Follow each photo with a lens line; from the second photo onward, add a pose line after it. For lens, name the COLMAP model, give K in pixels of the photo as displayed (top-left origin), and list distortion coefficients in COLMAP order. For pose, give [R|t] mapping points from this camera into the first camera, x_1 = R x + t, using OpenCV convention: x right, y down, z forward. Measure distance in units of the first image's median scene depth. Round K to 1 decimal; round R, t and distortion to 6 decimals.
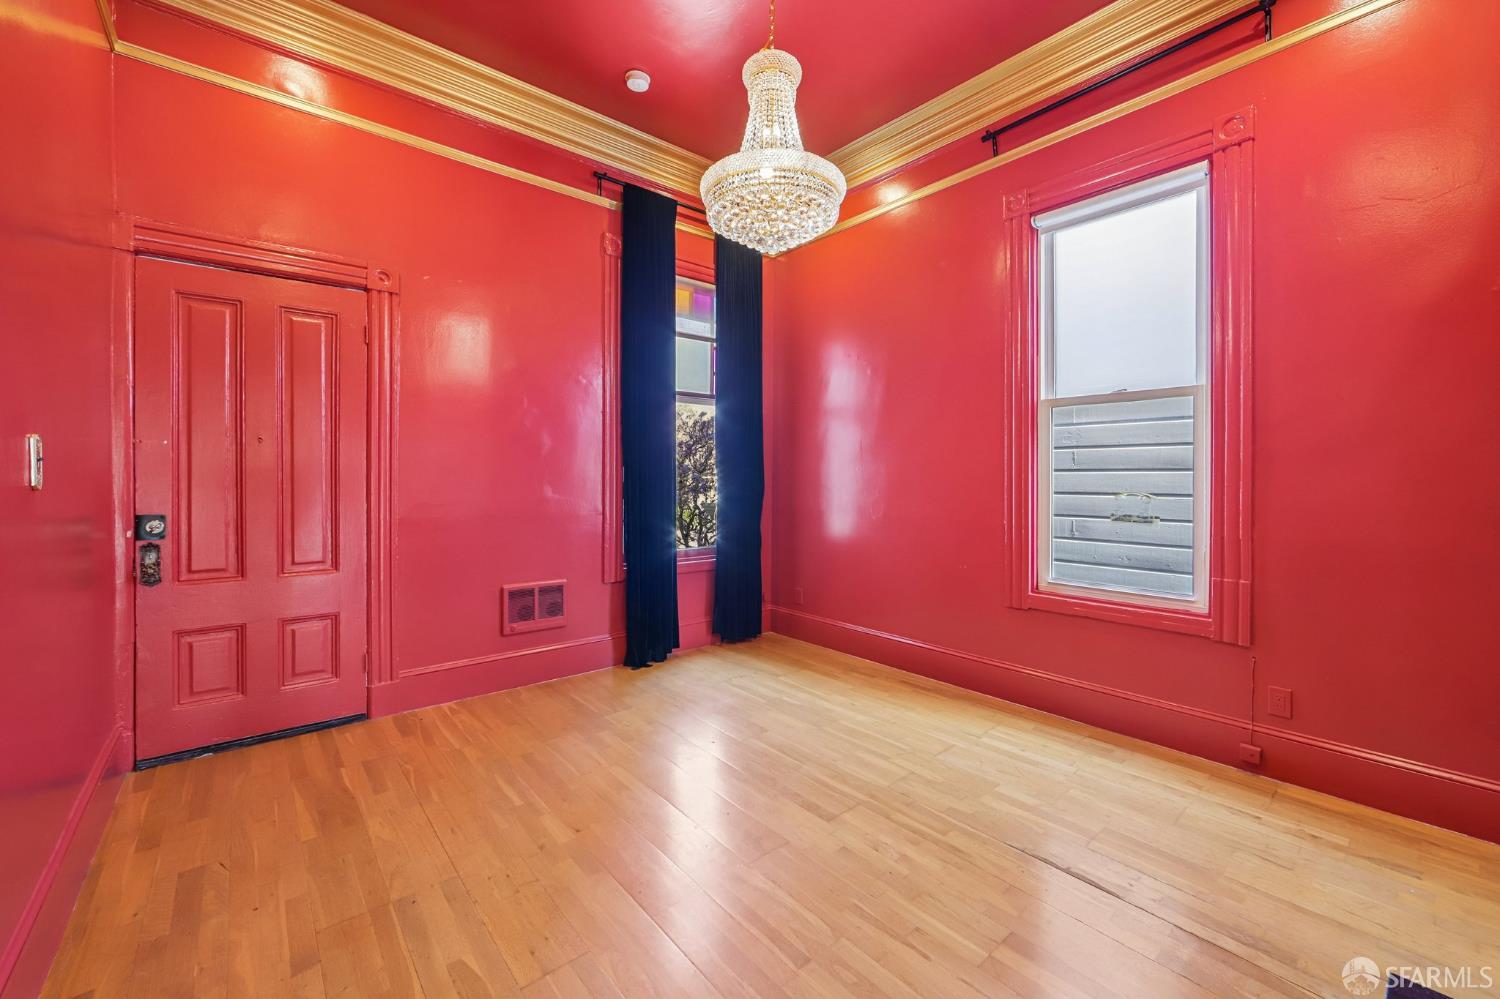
lens RADIAL K [[604.4, 0, 775.4], [0, 604.4, 495.6], [0, 0, 1]] dist [-0.002565, -0.000327]
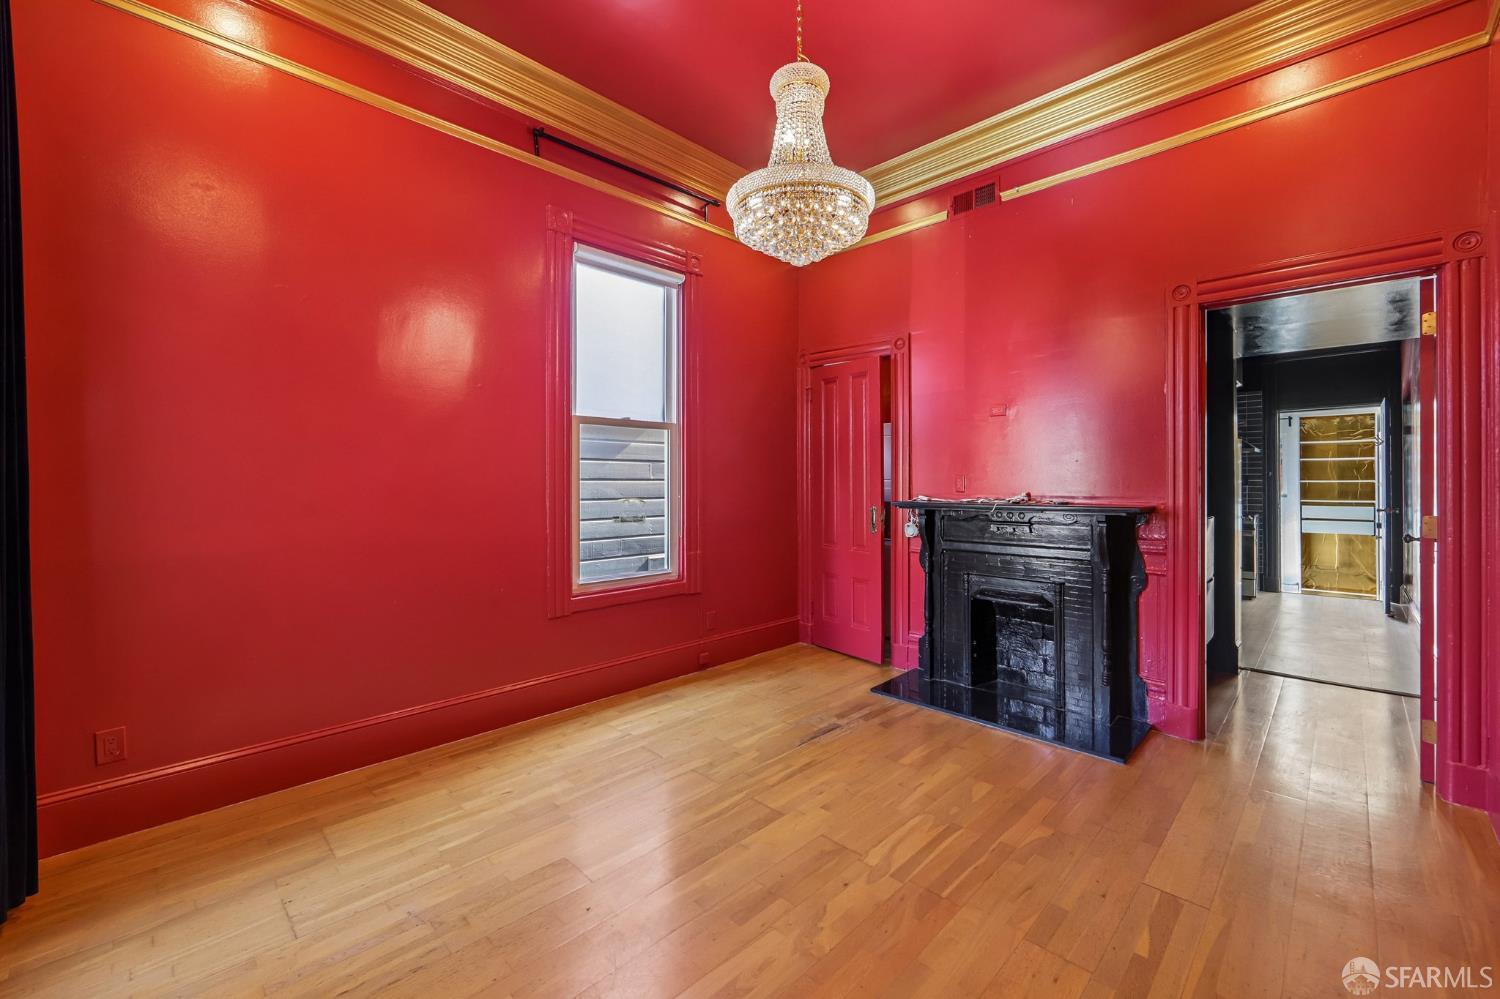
lens RADIAL K [[614.3, 0, 754.7], [0, 614.3, 485.8], [0, 0, 1]] dist [-0.003399, 0.000401]
pose [[-0.075356, 0.000357, 0.997157, -0.725022], [0.034936, 0.999387, 0.002282, -0.023823], [-0.996545, 0.035009, -0.075322, 0.834949]]
